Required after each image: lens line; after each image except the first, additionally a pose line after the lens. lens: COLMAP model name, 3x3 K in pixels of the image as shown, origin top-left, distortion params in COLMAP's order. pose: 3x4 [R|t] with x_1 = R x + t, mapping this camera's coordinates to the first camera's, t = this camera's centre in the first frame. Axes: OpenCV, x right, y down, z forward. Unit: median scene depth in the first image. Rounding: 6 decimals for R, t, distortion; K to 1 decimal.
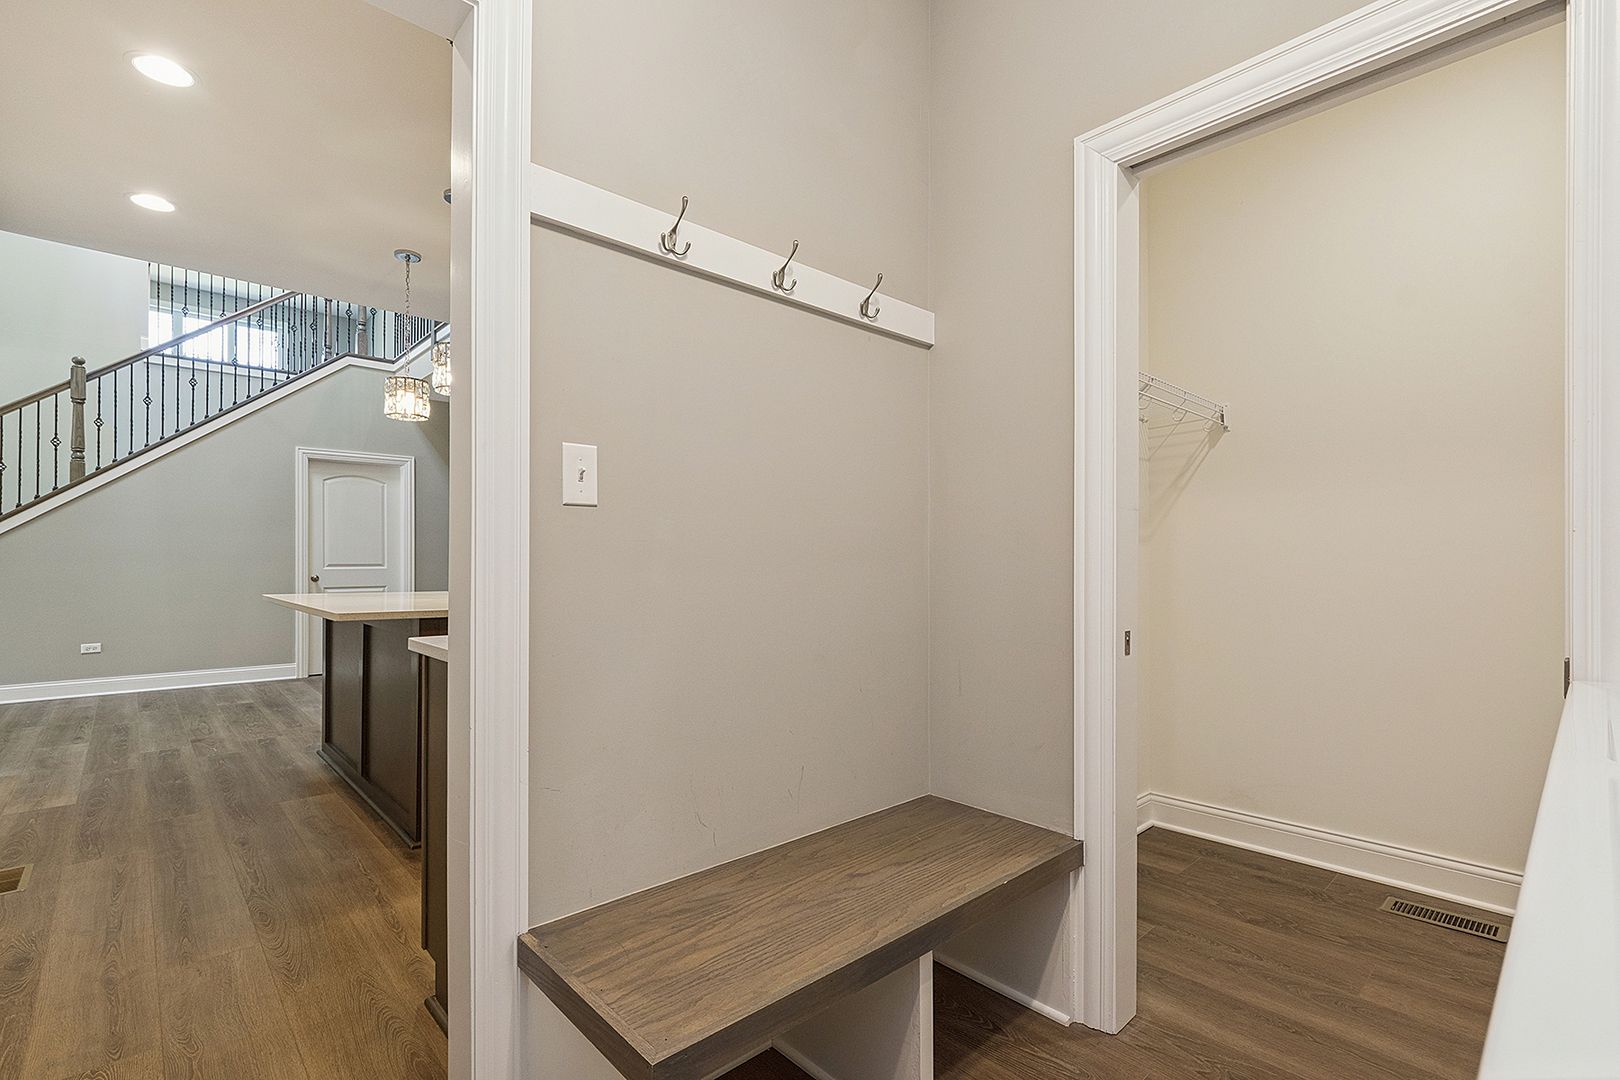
lens RADIAL K [[728.1, 0, 771.2], [0, 728.1, 552.6], [0, 0, 1]] dist [0.000746, 0.001090]
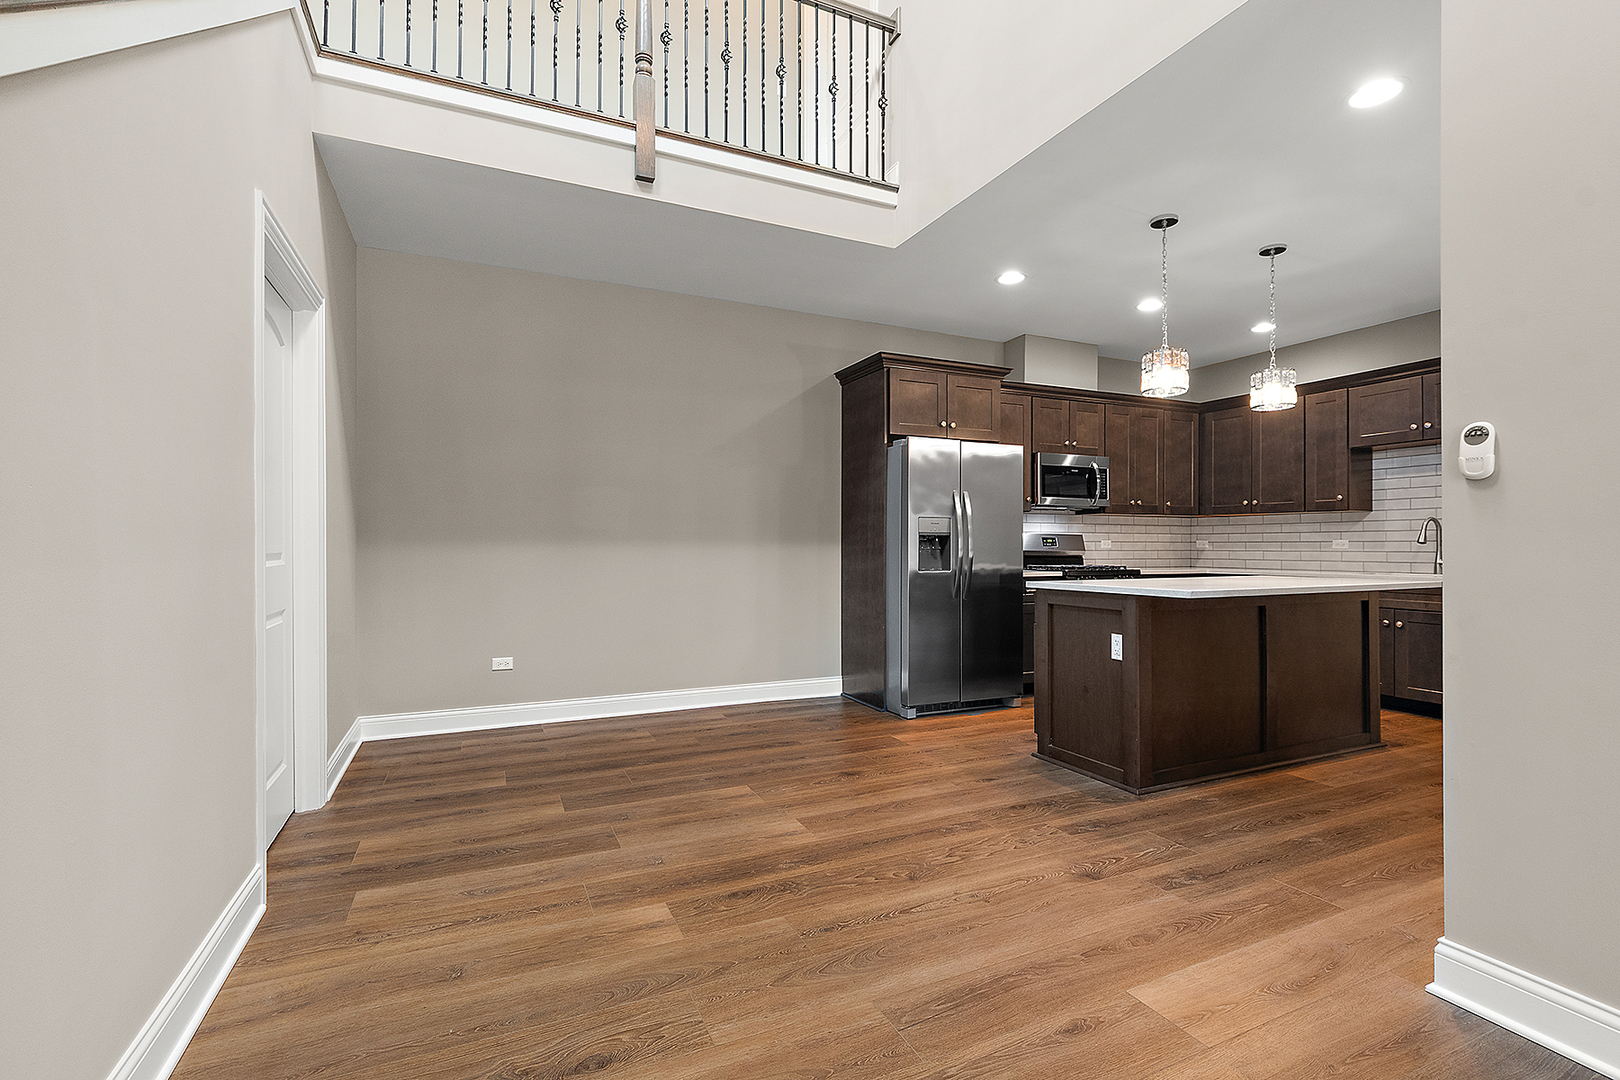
lens RADIAL K [[728.1, 0, 803.8], [0, 728.1, 547.6], [0, 0, 1]] dist [0.000746, 0.001090]
pose [[0.292049, -0.003046, 0.956398, -1.032054], [-0.004370, 0.999980, 0.004520, 0.009106], [-0.956393, -0.005500, 0.292030, 0.790929]]
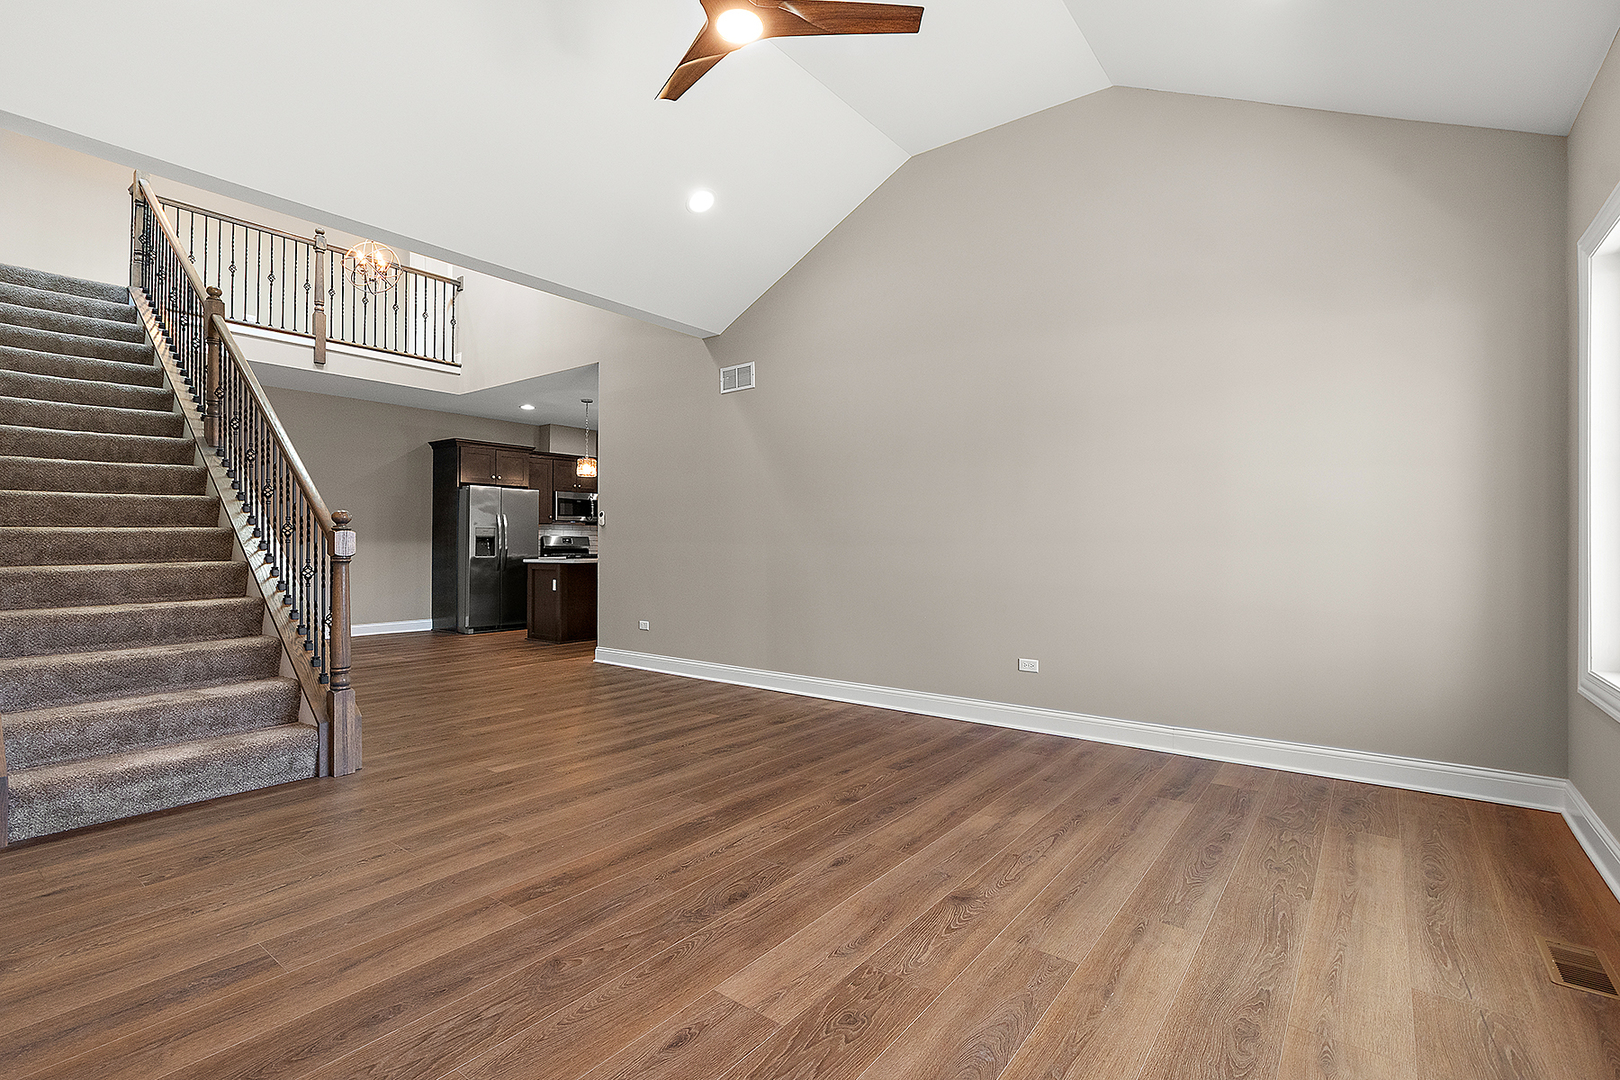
lens RADIAL K [[728.1, 0, 799.9], [0, 728.1, 534.0], [0, 0, 1]] dist [0.000746, 0.001090]
pose [[-0.193103, 0.013724, 0.981082, -1.839446], [-0.005558, 0.999871, -0.015081, 0.010646], [-0.981163, -0.008365, -0.193002, 0.537228]]
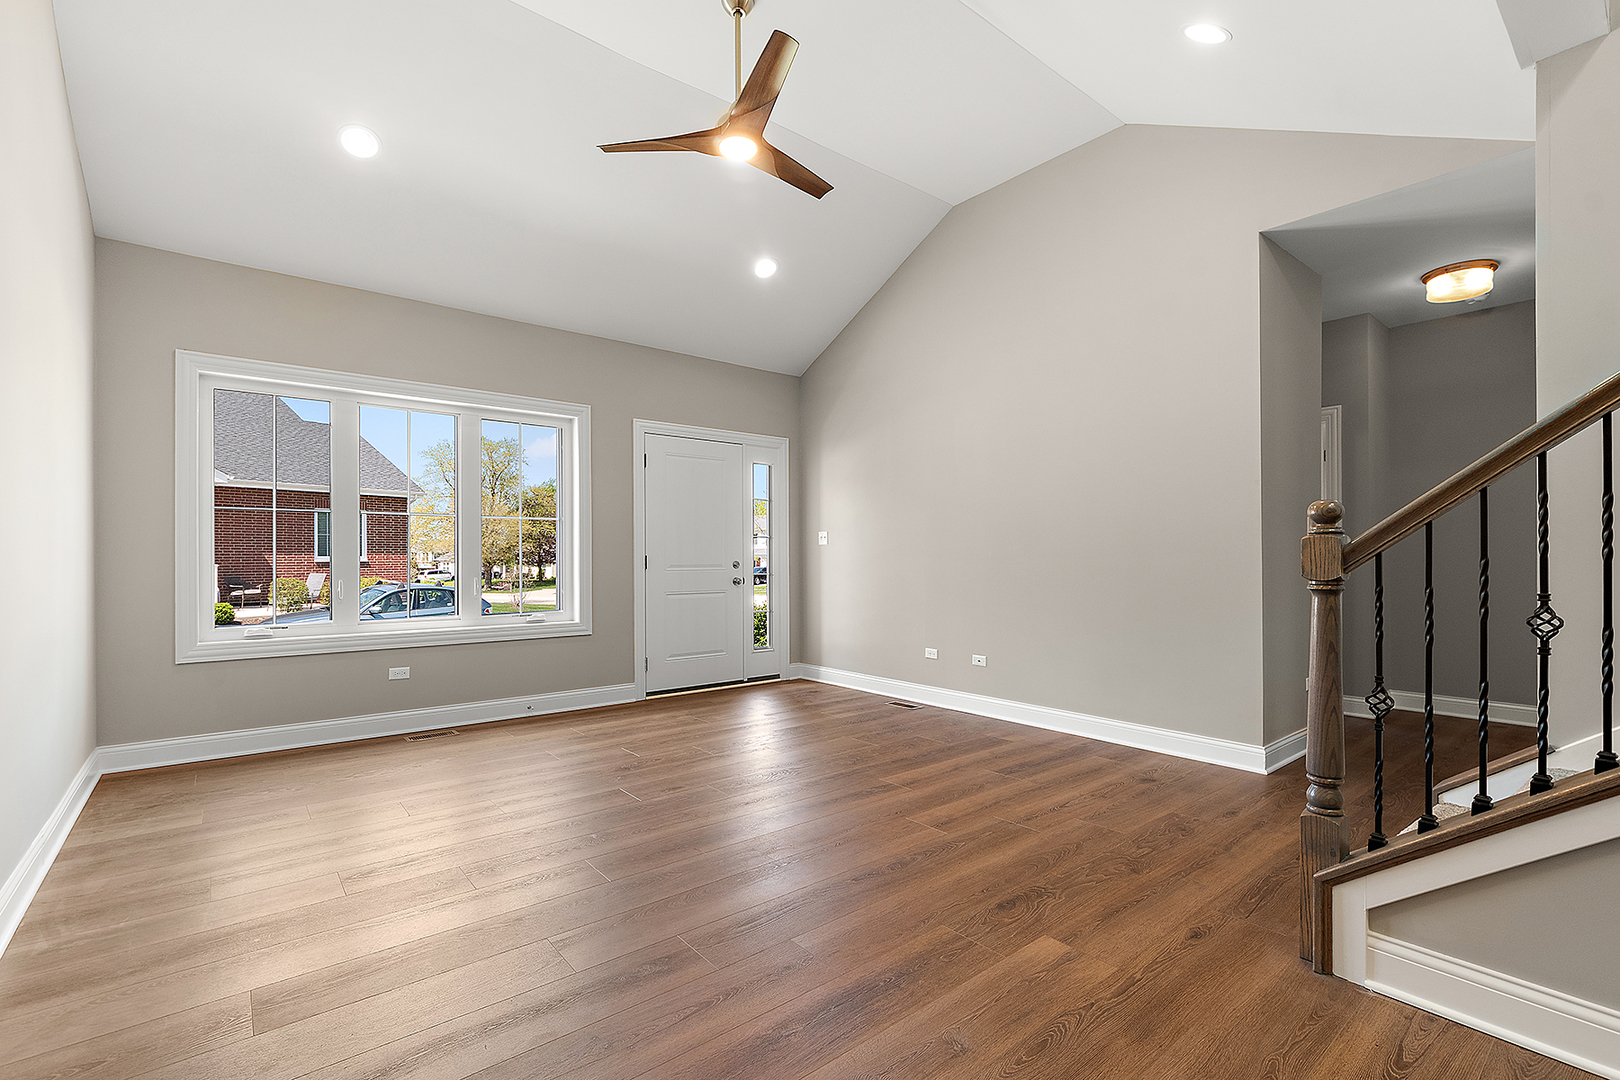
lens RADIAL K [[728.1, 0, 794.5], [0, 728.1, 555.4], [0, 0, 1]] dist [0.000746, 0.001090]
pose [[-0.048001, -0.001673, -0.998846, -0.863798], [0.005199, 0.999985, -0.001925, 0.008454], [0.998834, -0.005286, -0.047992, 0.556684]]
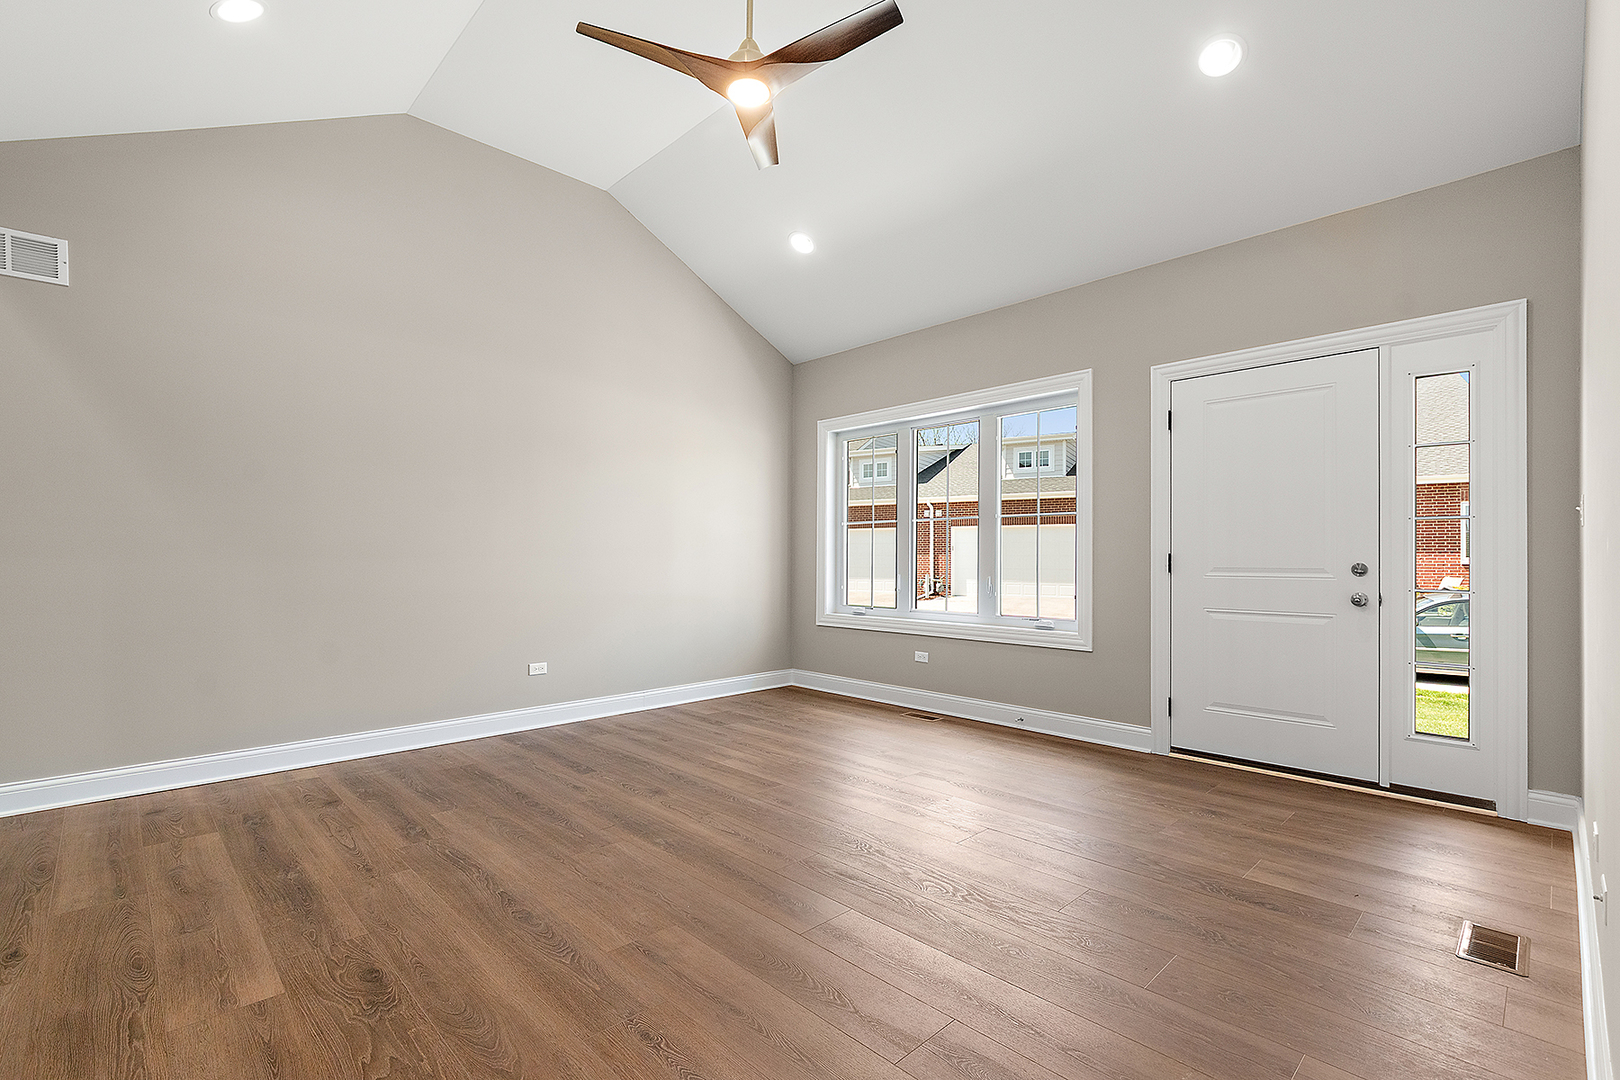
lens RADIAL K [[728.1, 0, 801.3], [0, 728.1, 552.3], [0, 0, 1]] dist [0.000746, 0.001090]
pose [[-0.999422, -0.000335, -0.033997, -1.427410], [0.000044, 0.999938, -0.011146, 0.012394], [0.033998, -0.011141, -0.999360, 0.972656]]
